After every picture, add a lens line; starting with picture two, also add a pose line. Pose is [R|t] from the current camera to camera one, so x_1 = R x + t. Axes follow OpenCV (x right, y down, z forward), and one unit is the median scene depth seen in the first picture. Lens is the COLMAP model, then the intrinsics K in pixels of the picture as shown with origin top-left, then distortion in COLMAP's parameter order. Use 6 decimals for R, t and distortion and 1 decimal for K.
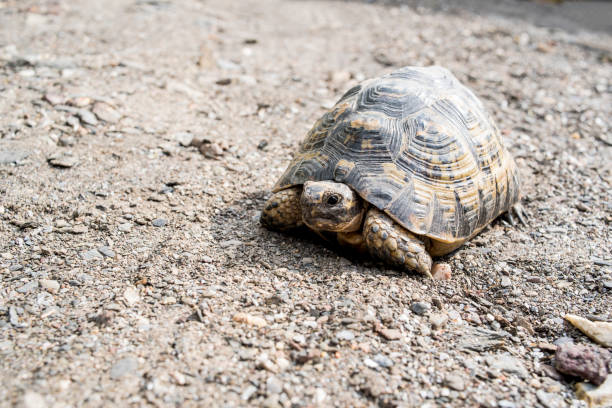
lens RADIAL K [[680.2, 0, 306.0], [0, 680.2, 204.0], [0, 0, 1]] dist [-0.122437, 0.025116]
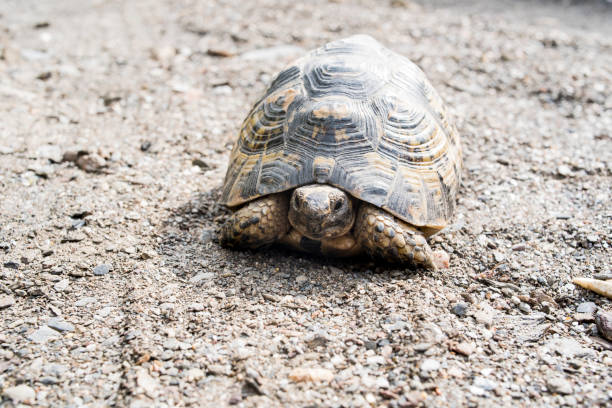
lens RADIAL K [[680.2, 0, 306.0], [0, 680.2, 204.0], [0, 0, 1]] dist [-0.122437, 0.025116]
pose [[0.926991, -0.180777, 0.328646, -0.256349], [0.161606, 0.983189, 0.084988, -0.082445], [-0.338485, -0.025672, 0.940622, 0.190389]]
